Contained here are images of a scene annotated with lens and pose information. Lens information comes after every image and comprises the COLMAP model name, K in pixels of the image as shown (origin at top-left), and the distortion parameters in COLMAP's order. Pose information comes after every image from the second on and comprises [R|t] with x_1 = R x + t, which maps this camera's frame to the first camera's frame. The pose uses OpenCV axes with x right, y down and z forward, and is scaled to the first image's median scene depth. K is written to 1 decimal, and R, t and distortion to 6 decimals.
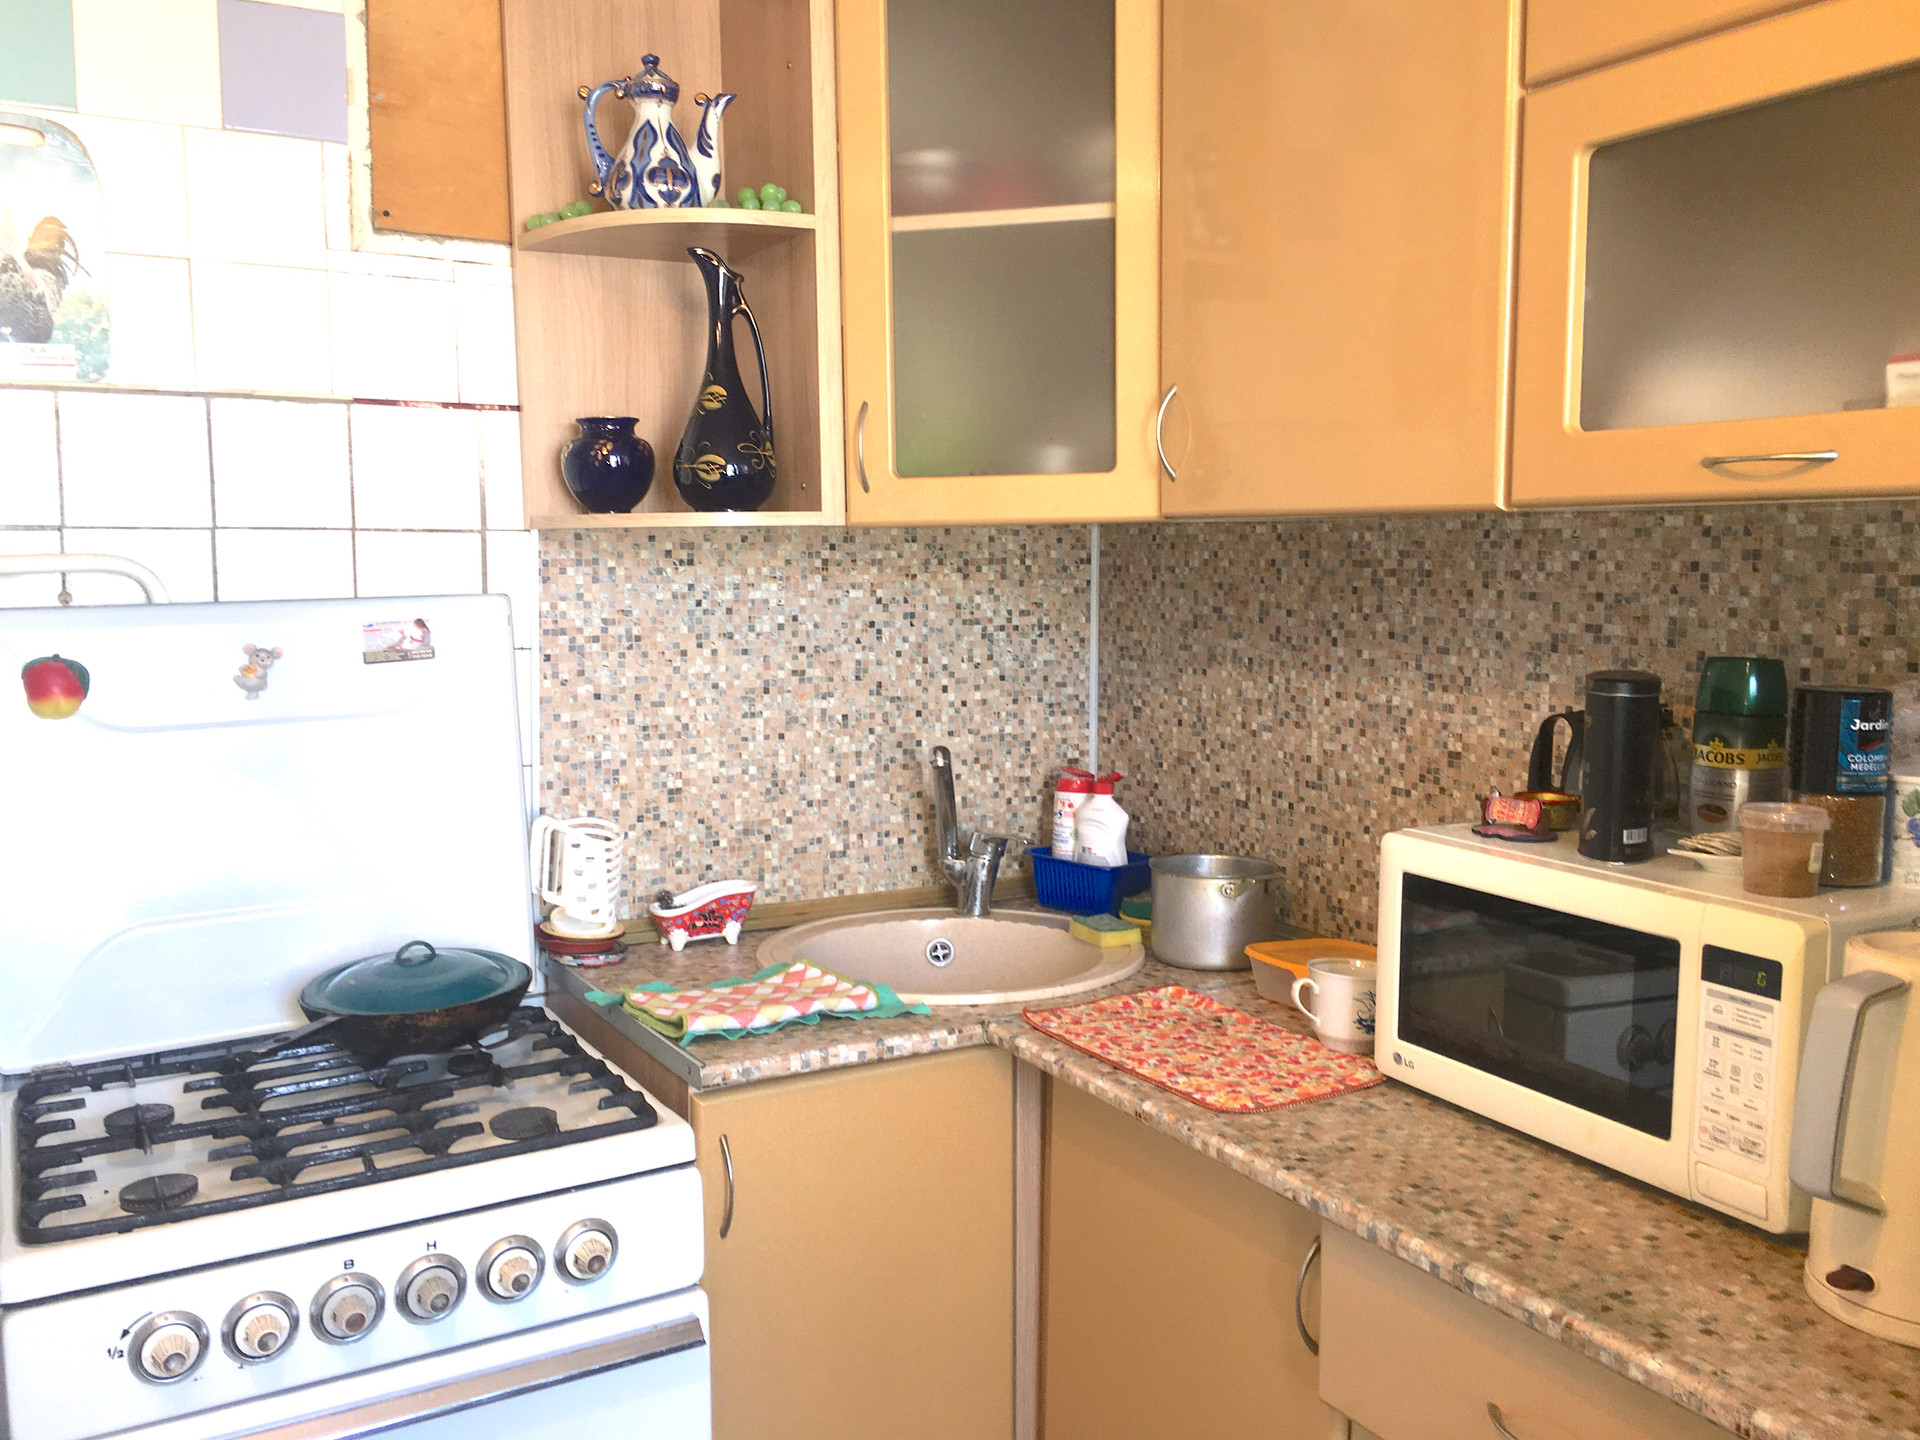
lens RADIAL K [[1623.2, 0, 969.5], [0, 1623.2, 715.0], [0, 0, 1]] dist [0.049629, -0.071335]
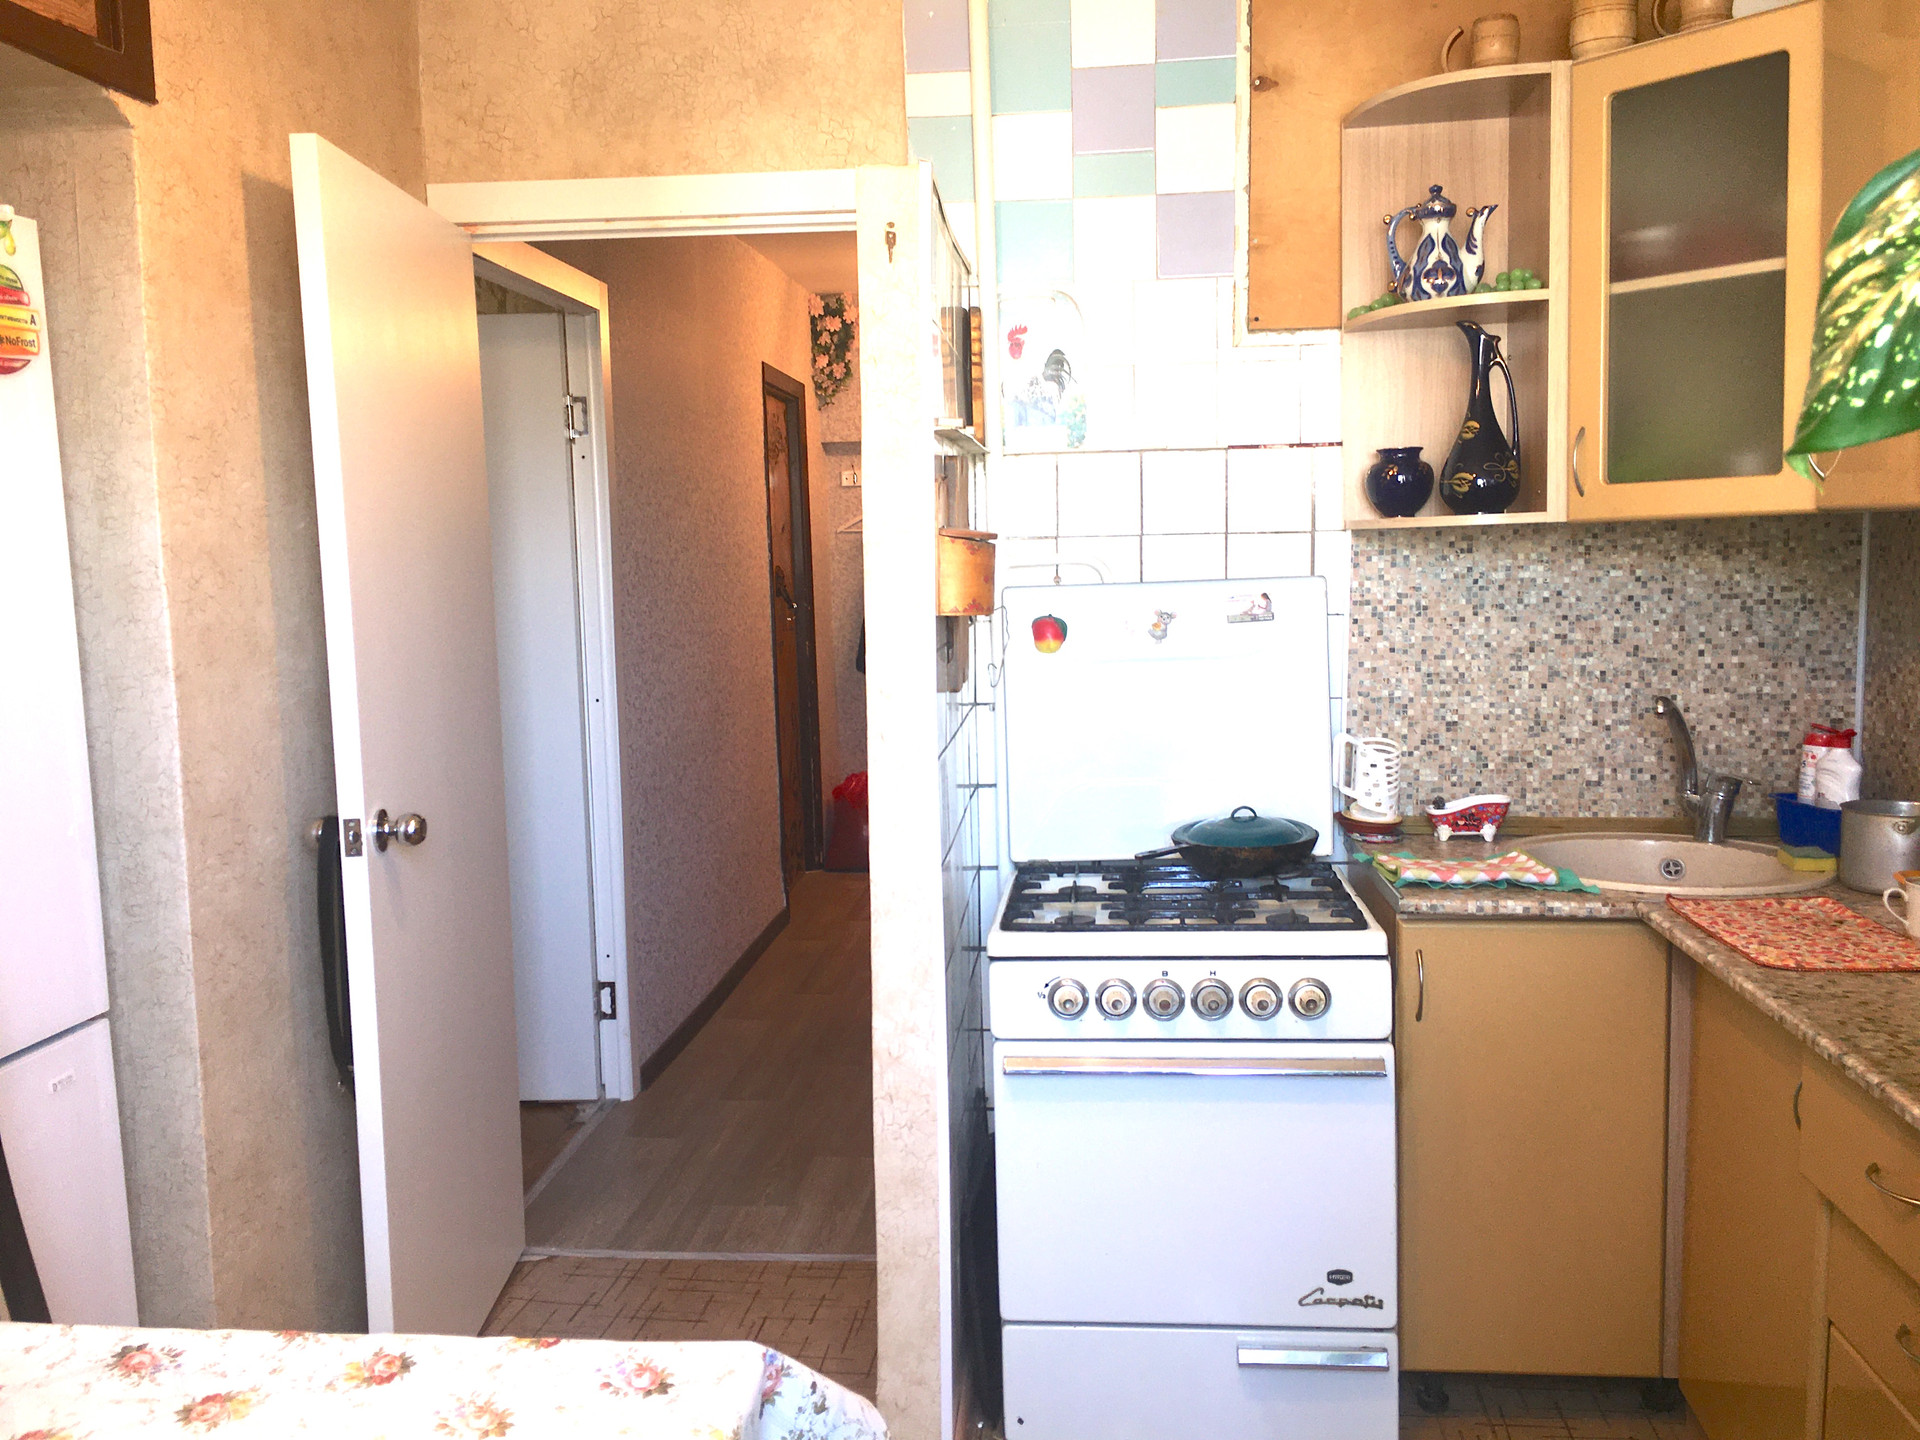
lens RADIAL K [[1623.2, 0, 964.0], [0, 1623.2, 720.2], [0, 0, 1]] dist [0.049629, -0.071335]
pose [[0.812827, 0.047425, -0.580571, 0.297652], [-0.038096, 0.998874, 0.028259, 0.024238], [0.581258, -0.000852, 0.813719, -0.350470]]
